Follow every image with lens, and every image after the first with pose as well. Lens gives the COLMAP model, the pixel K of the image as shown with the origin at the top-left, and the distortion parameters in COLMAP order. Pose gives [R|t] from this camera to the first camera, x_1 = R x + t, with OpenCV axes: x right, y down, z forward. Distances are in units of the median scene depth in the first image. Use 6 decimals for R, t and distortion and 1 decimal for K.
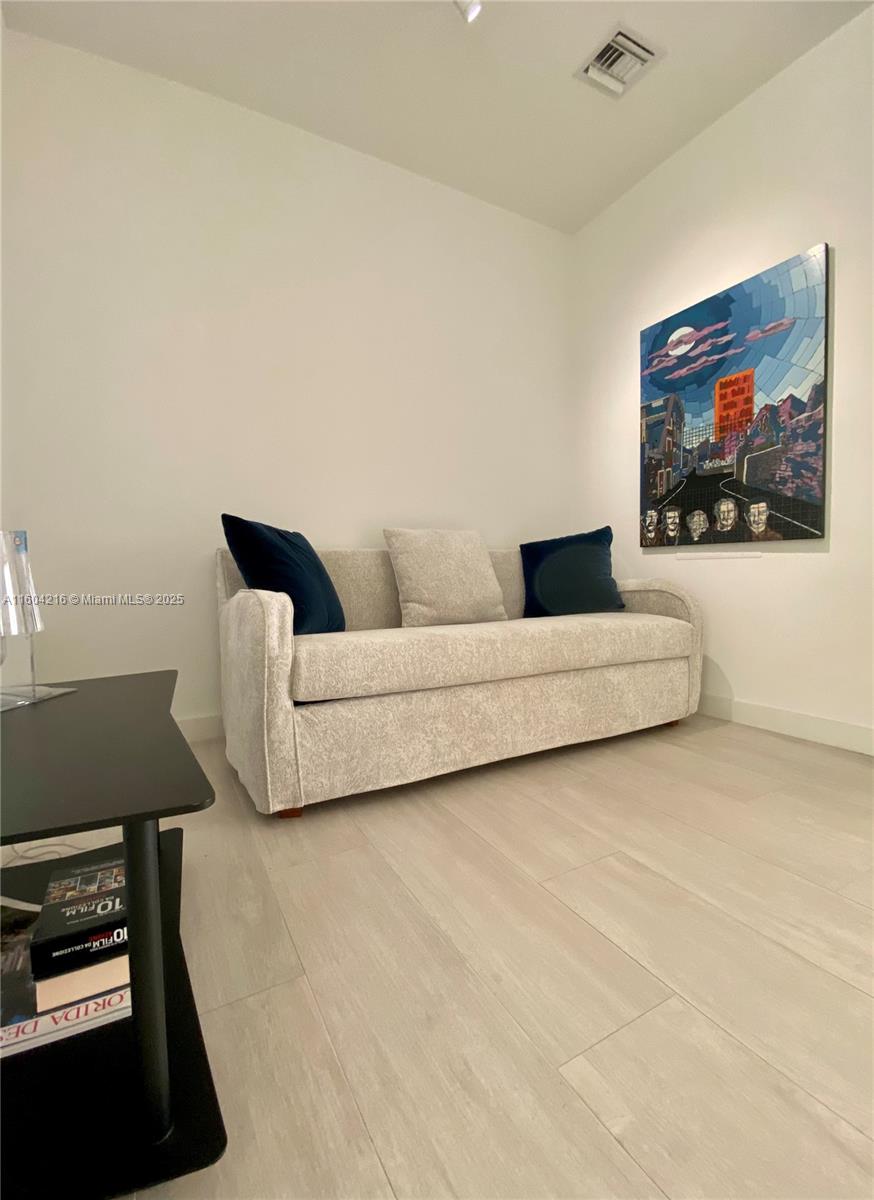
lens RADIAL K [[536.2, 0, 436.4], [0, 536.2, 601.1], [0, 0, 1]] dist [-0.017922, -0.001693]
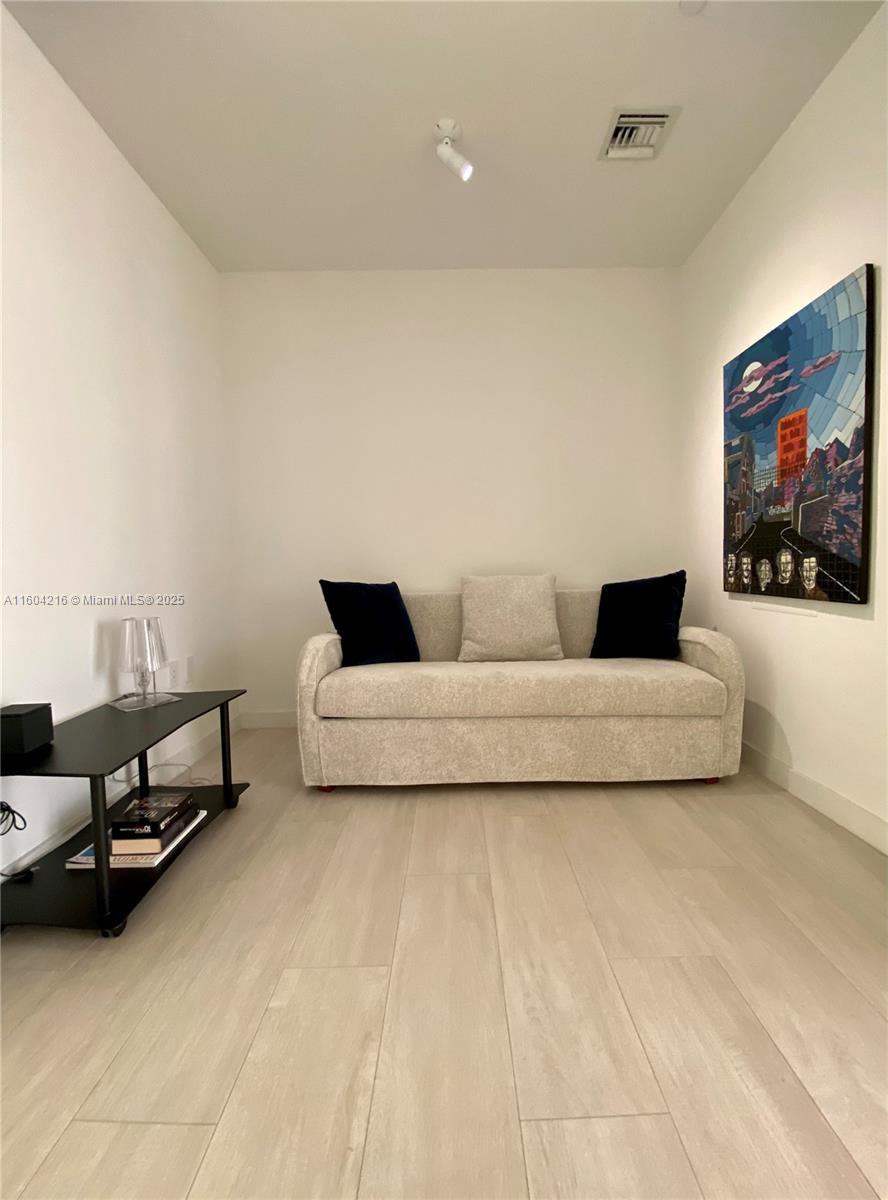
lens RADIAL K [[515.7, 0, 447.0], [0, 515.7, 602.2], [0, 0, 1]] dist [-0.020242, -0.001774]
pose [[0.874116, 0.032689, -0.484616, 0.527520], [-0.022255, 0.999380, 0.027268, -0.127397], [0.485207, -0.013050, 0.874302, -0.058437]]
